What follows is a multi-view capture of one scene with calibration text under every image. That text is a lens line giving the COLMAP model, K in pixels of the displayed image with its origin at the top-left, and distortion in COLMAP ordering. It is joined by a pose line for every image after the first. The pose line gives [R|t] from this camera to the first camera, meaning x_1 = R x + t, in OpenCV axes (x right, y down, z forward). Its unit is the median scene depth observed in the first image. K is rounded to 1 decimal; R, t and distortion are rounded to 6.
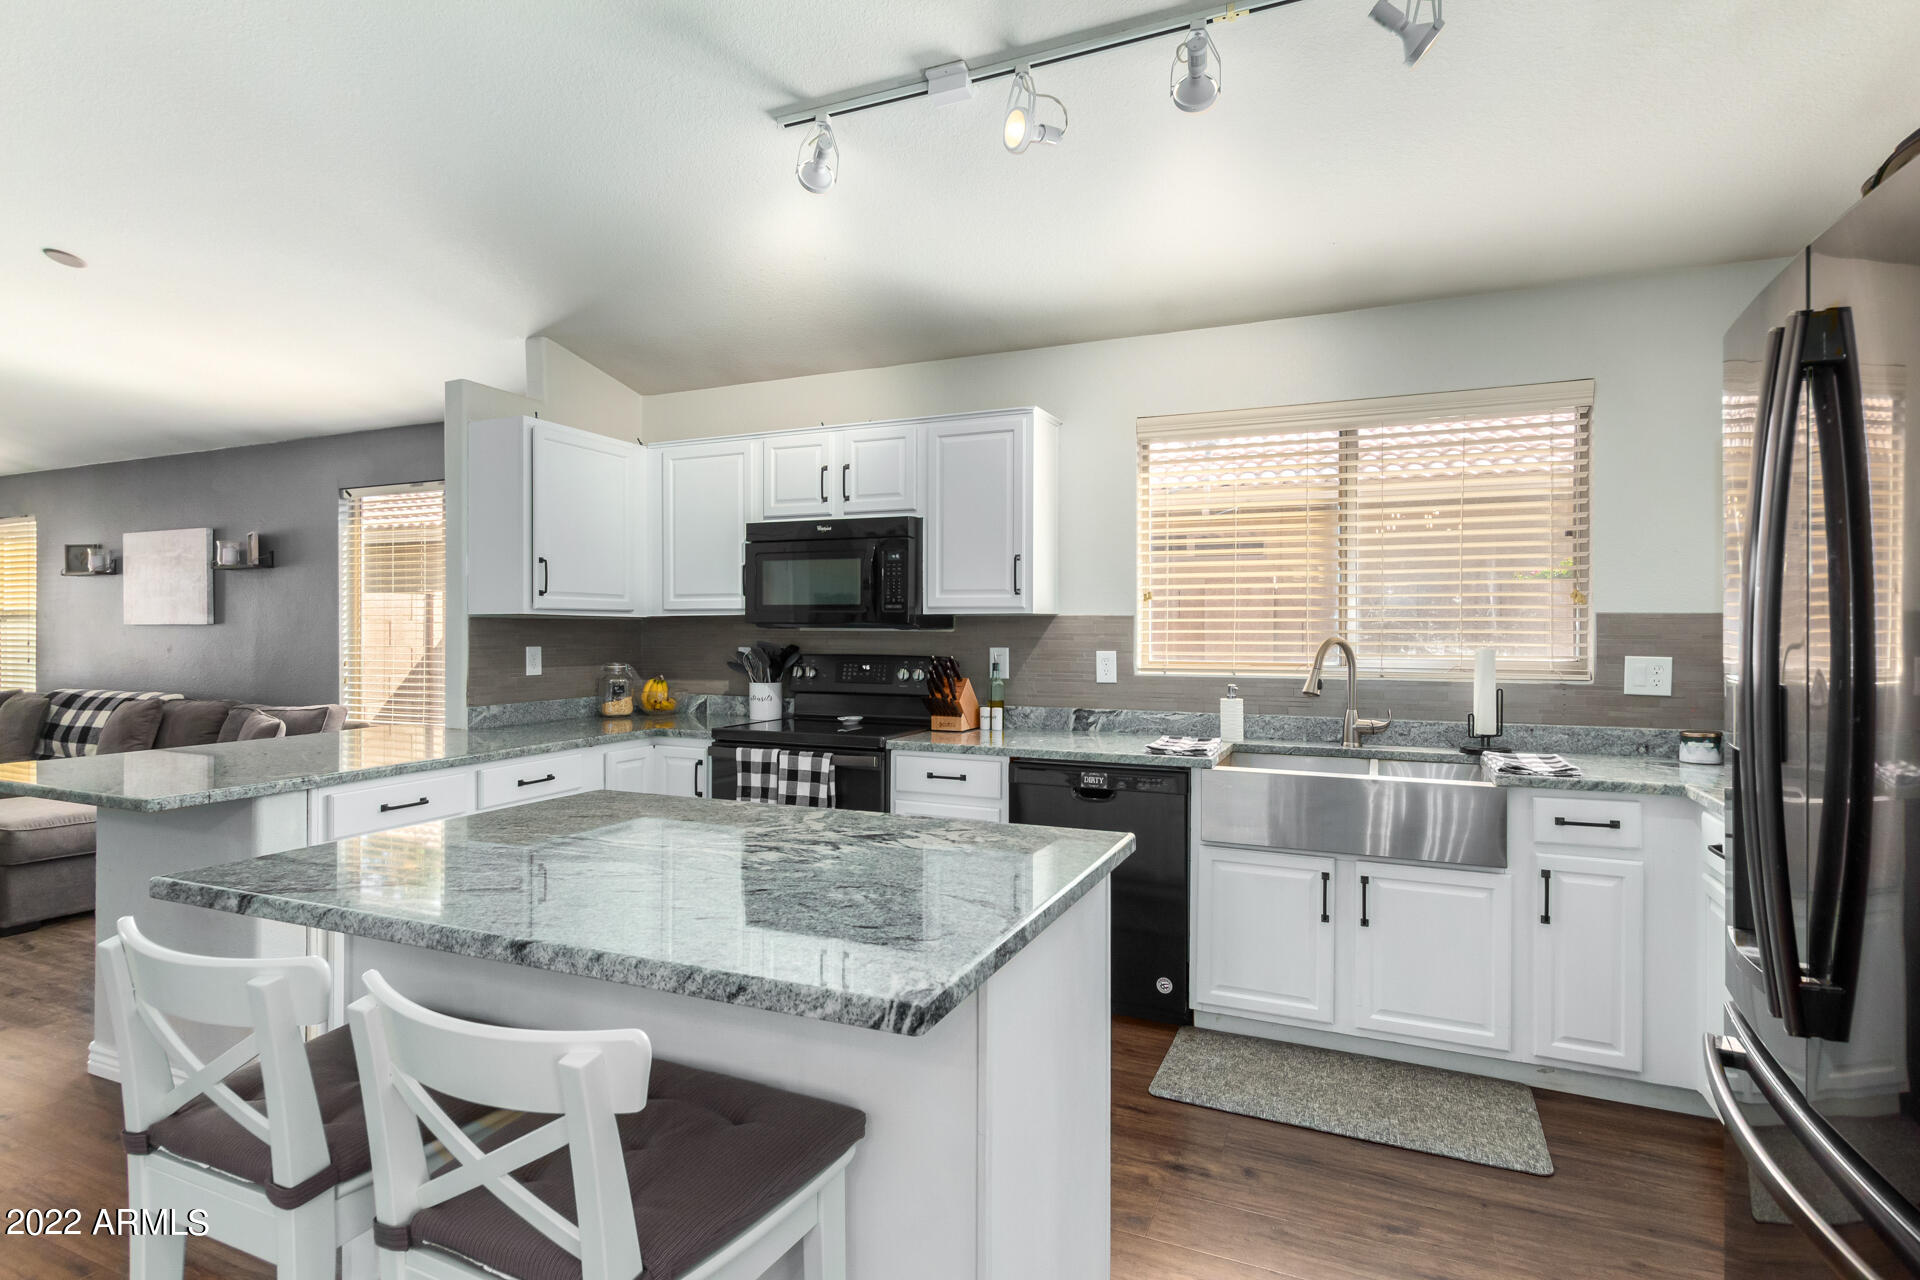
lens RADIAL K [[1008.8, 0, 963.8], [0, 1008.8, 629.9], [0, 0, 1]] dist [0.001157, -0.000123]
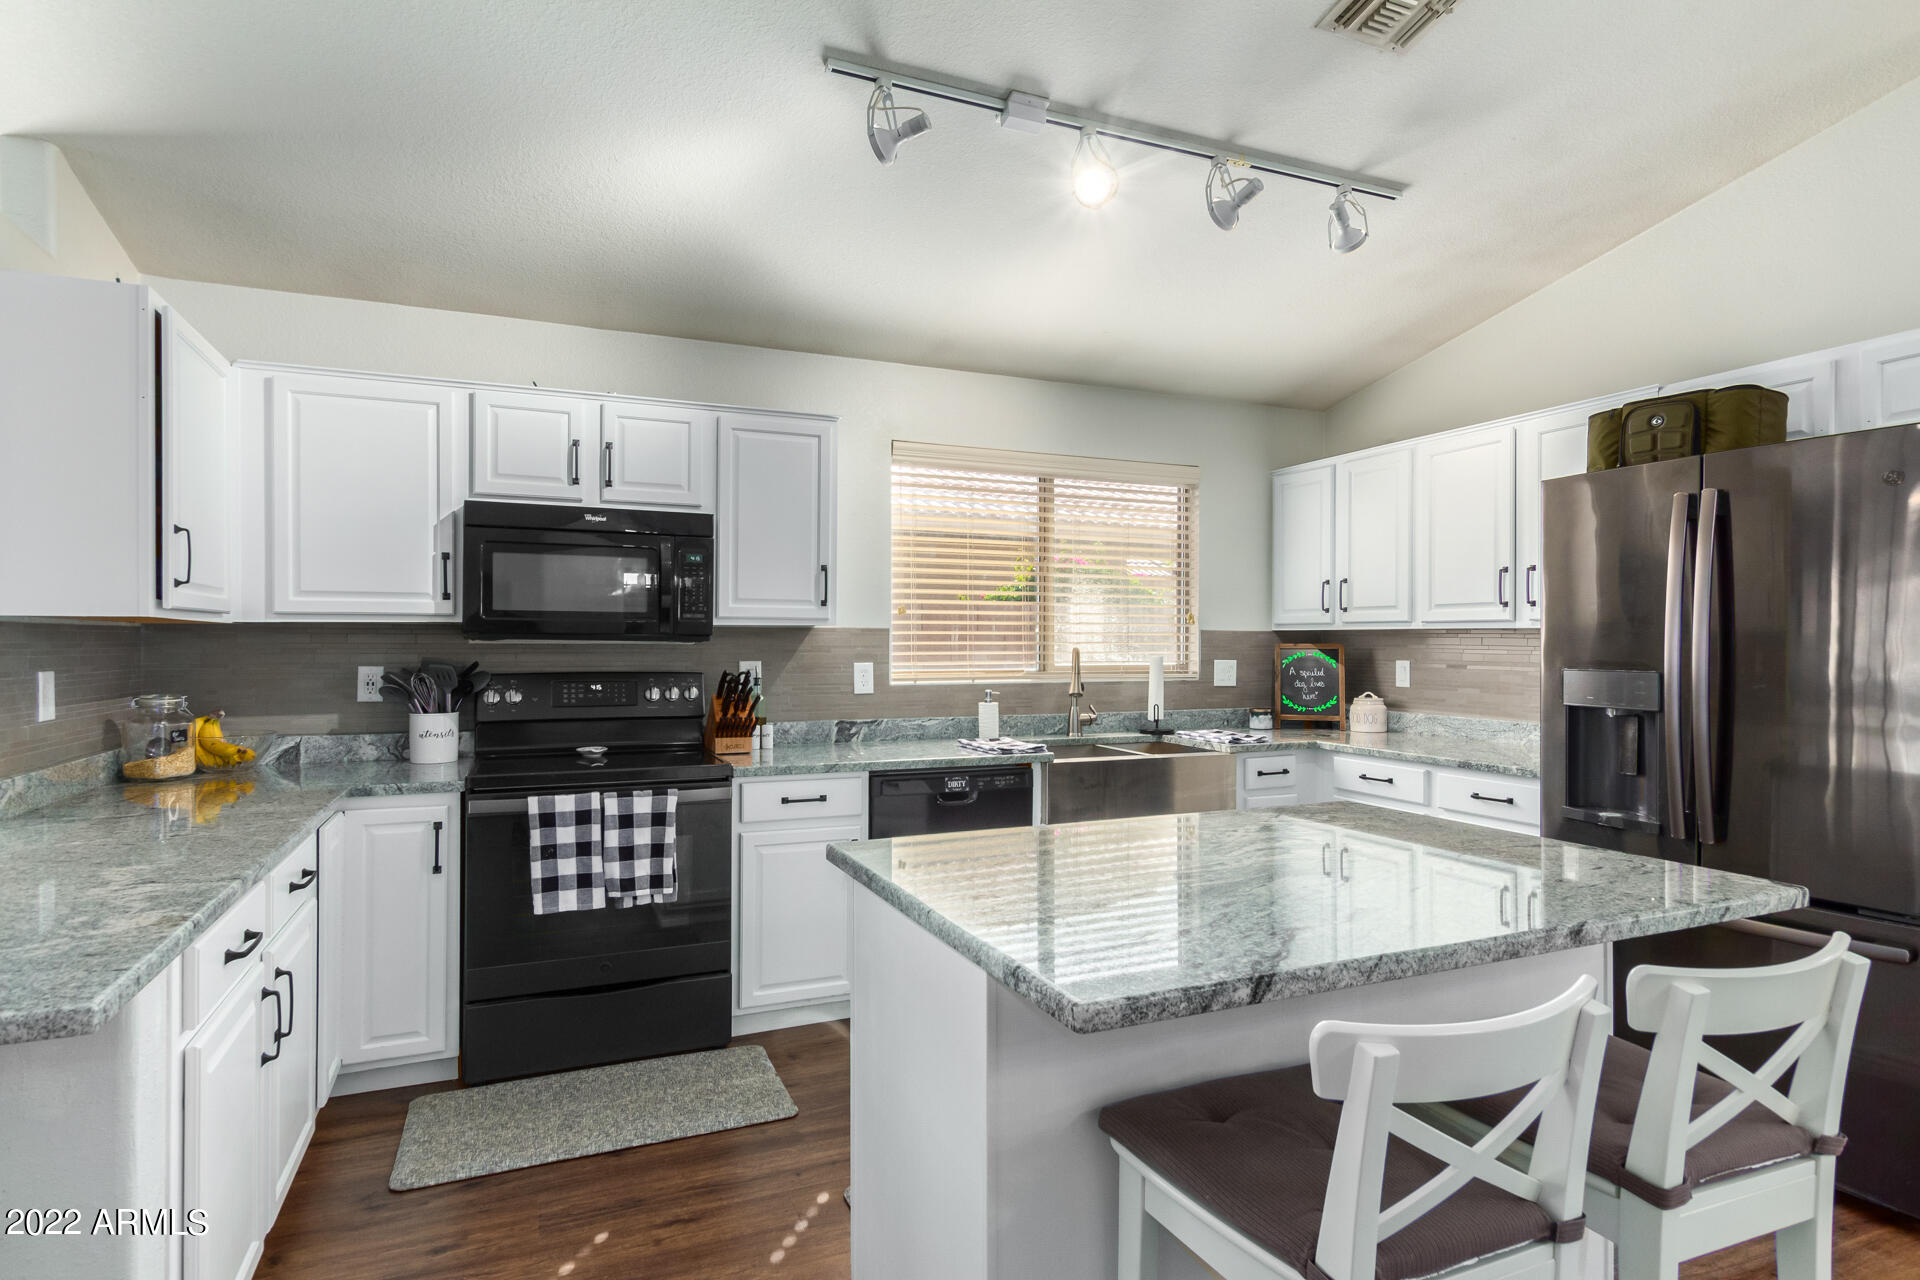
lens RADIAL K [[1005.7, 0, 960.0], [0, 1005.7, 640.0], [0, 0, 1]] dist [0.000501, 0.000247]
pose [[0.677388, 0.000366, 0.735625, -0.568849], [-0.000459, 1.000000, -0.000075, -0.002191], [-0.735625, -0.000287, 0.677388, 0.247449]]
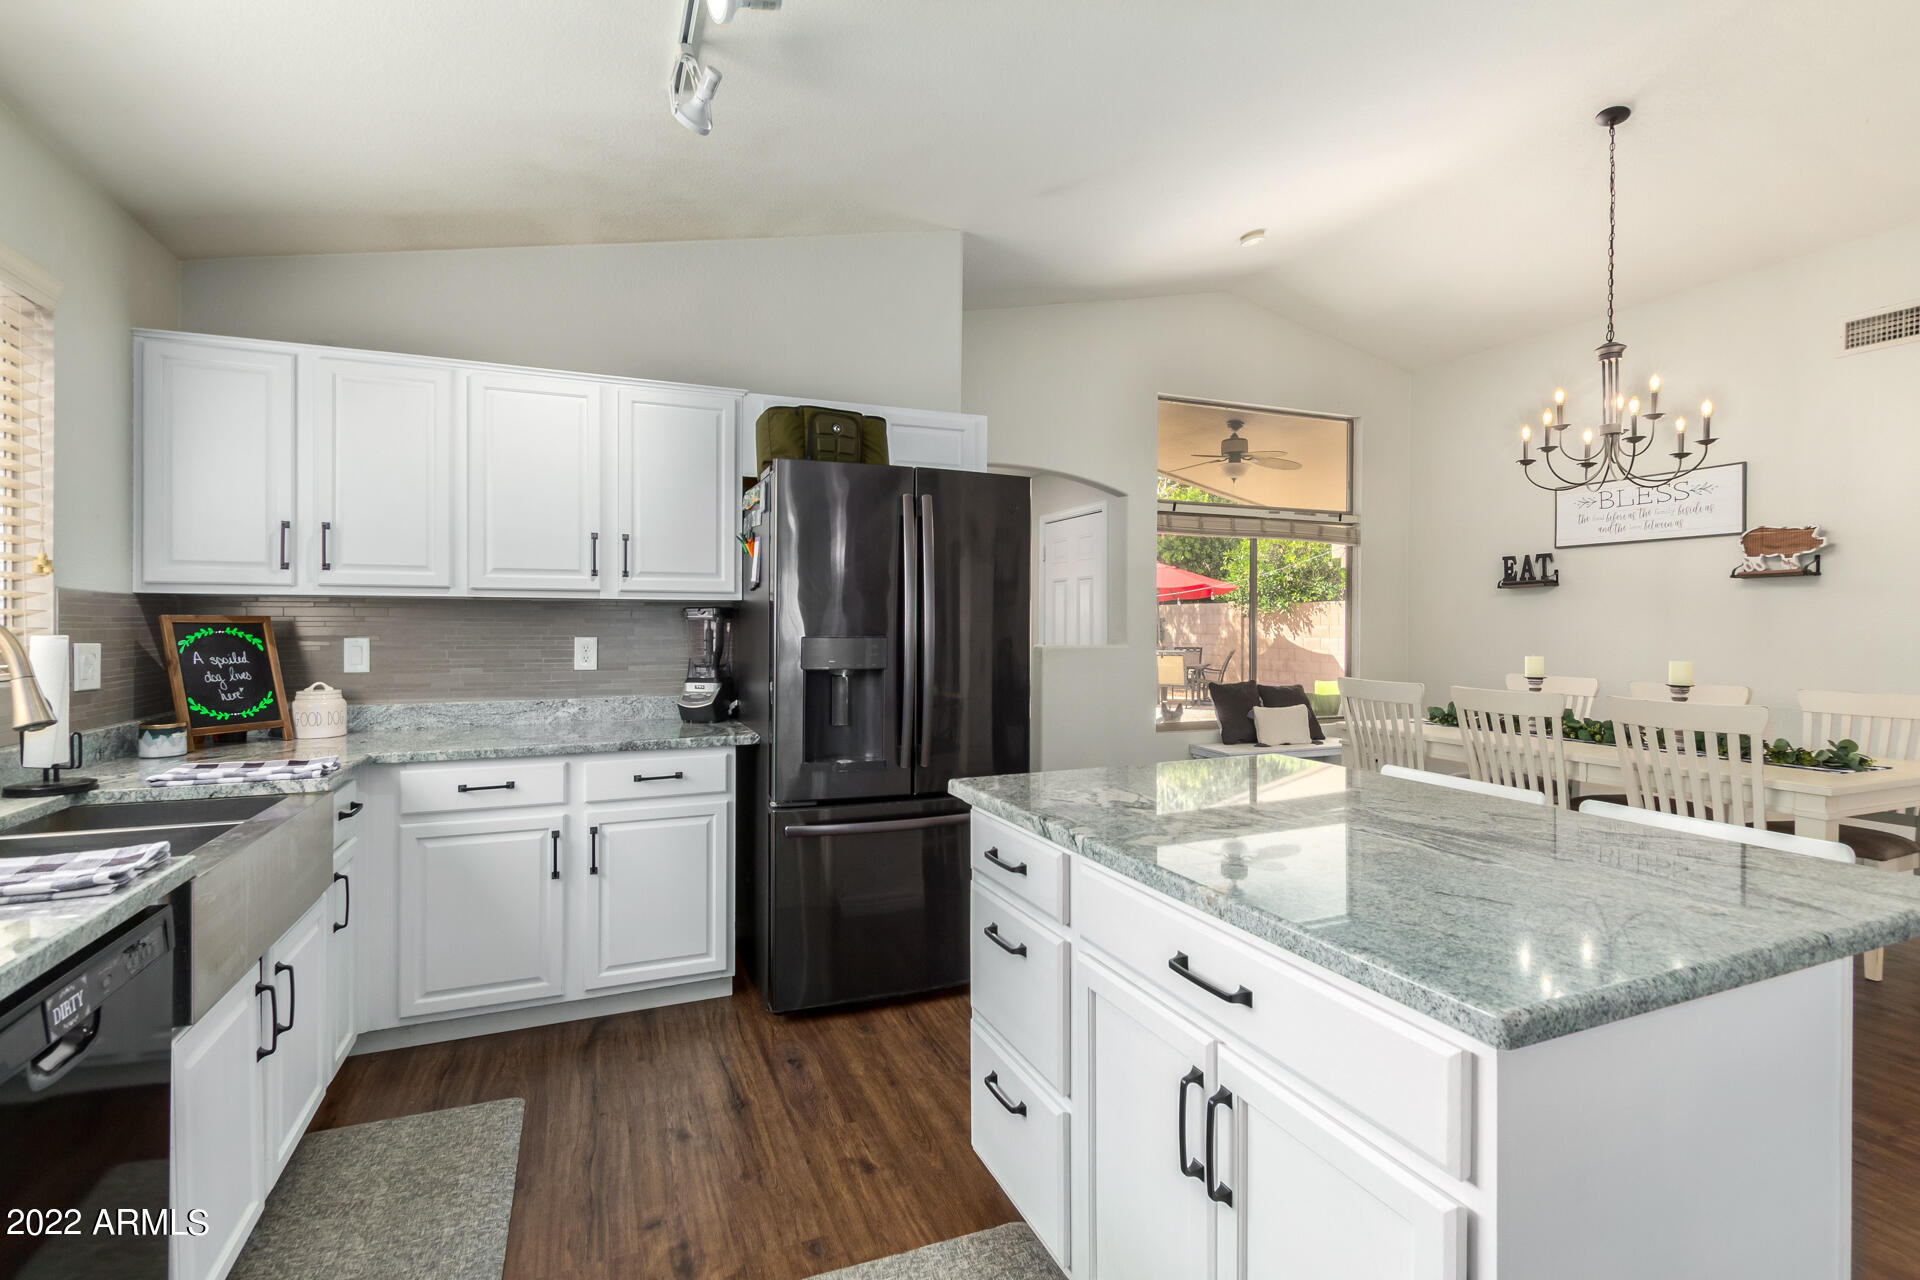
lens RADIAL K [[887.0, 0, 957.9], [0, 887.0, 631.9], [0, 0, 1]] dist [0.002876, 0.000105]
pose [[-0.730858, -0.005376, 0.682509, -0.283159], [-0.000492, 0.999973, 0.007350, 0.010047], [-0.682530, 0.005036, -0.730840, 0.892259]]
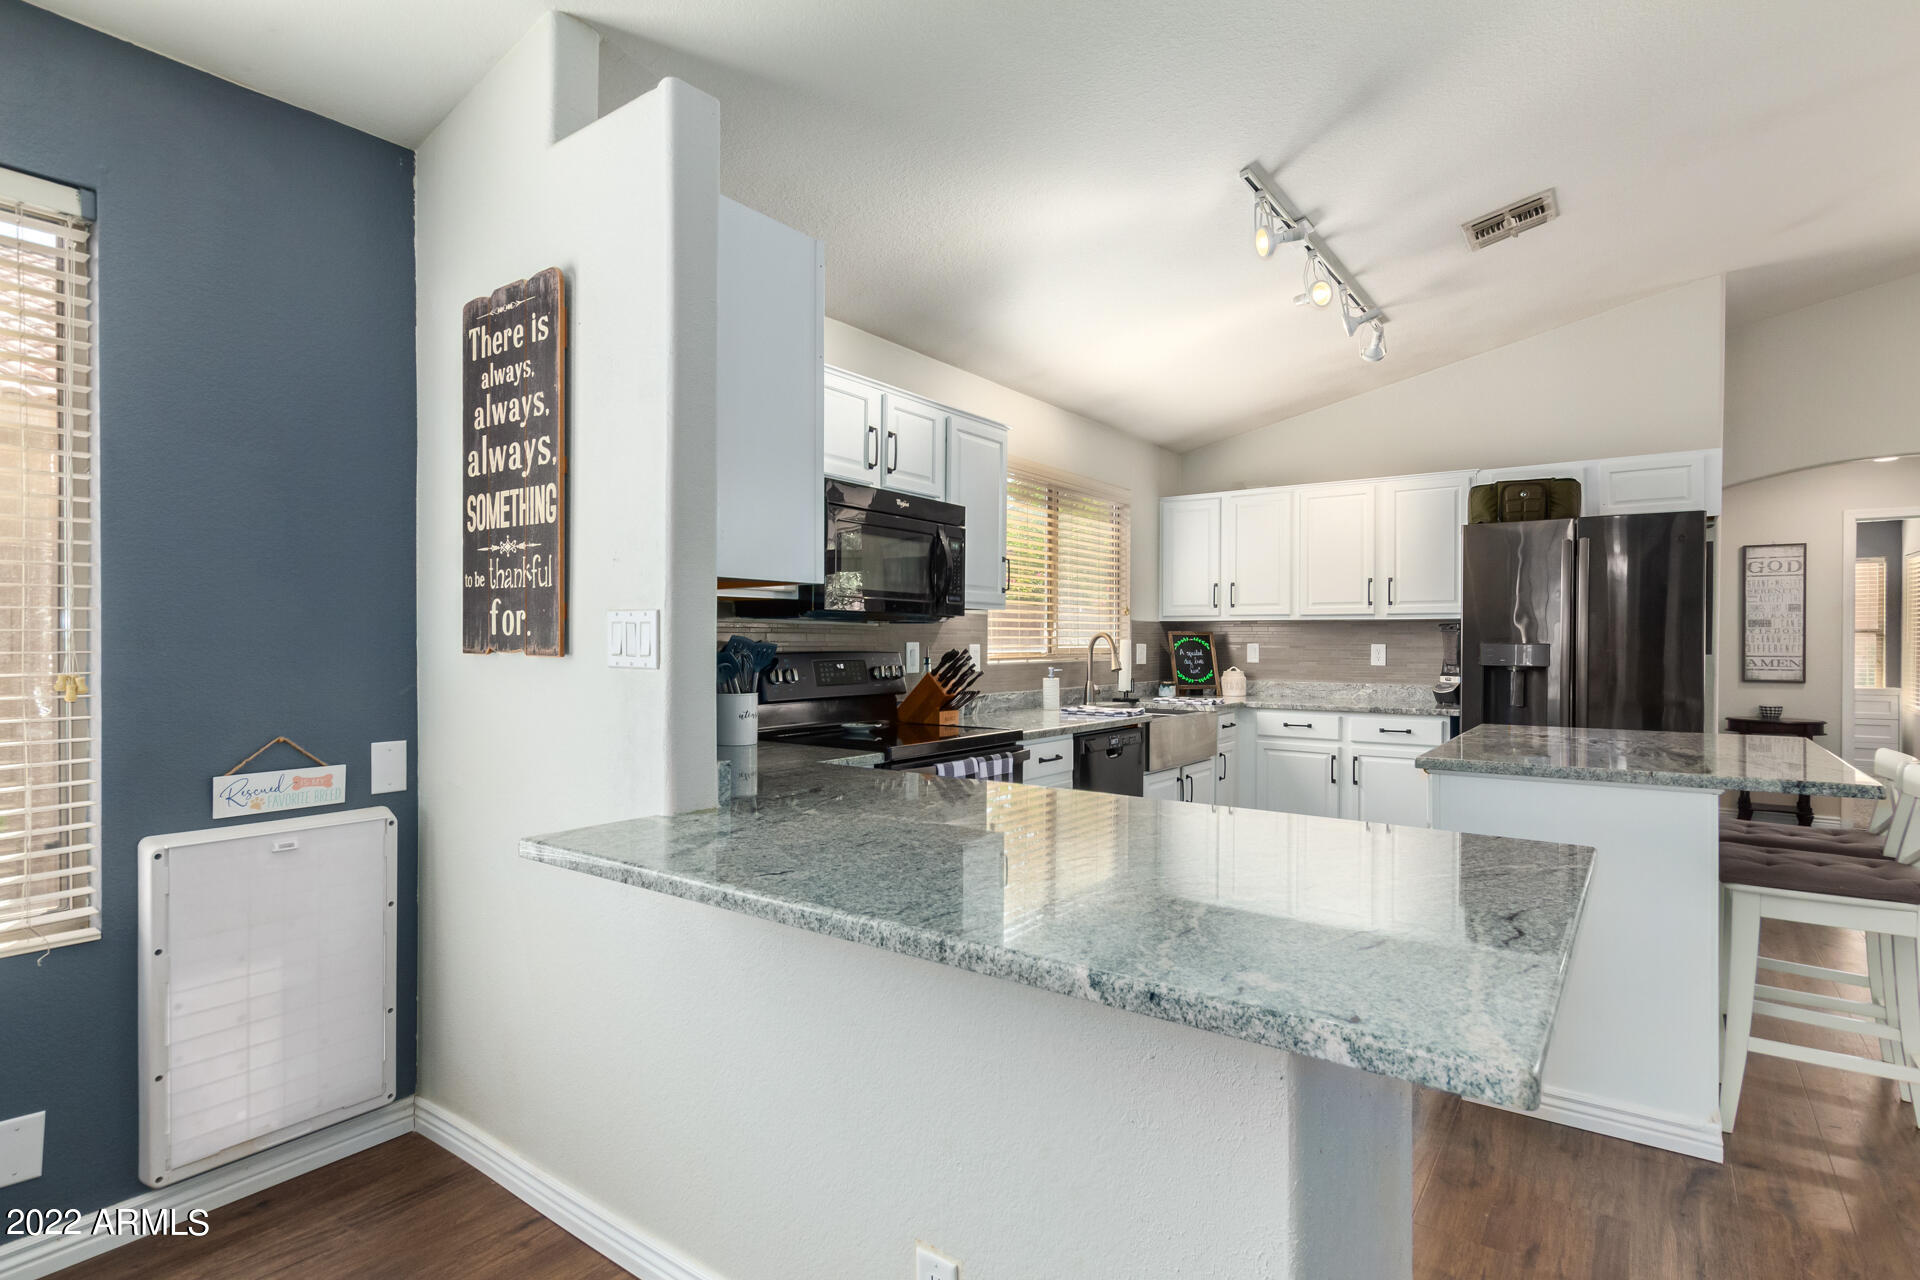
lens RADIAL K [[976.6, 0, 961.7], [0, 976.6, 640.8], [0, 0, 1]] dist [-0.000764, 0.000218]
pose [[0.189473, -0.000789, 0.981886, -1.002696], [-0.001536, 0.999998, 0.001100, 0.016315], [-0.981885, -0.001716, 0.189472, 0.840477]]
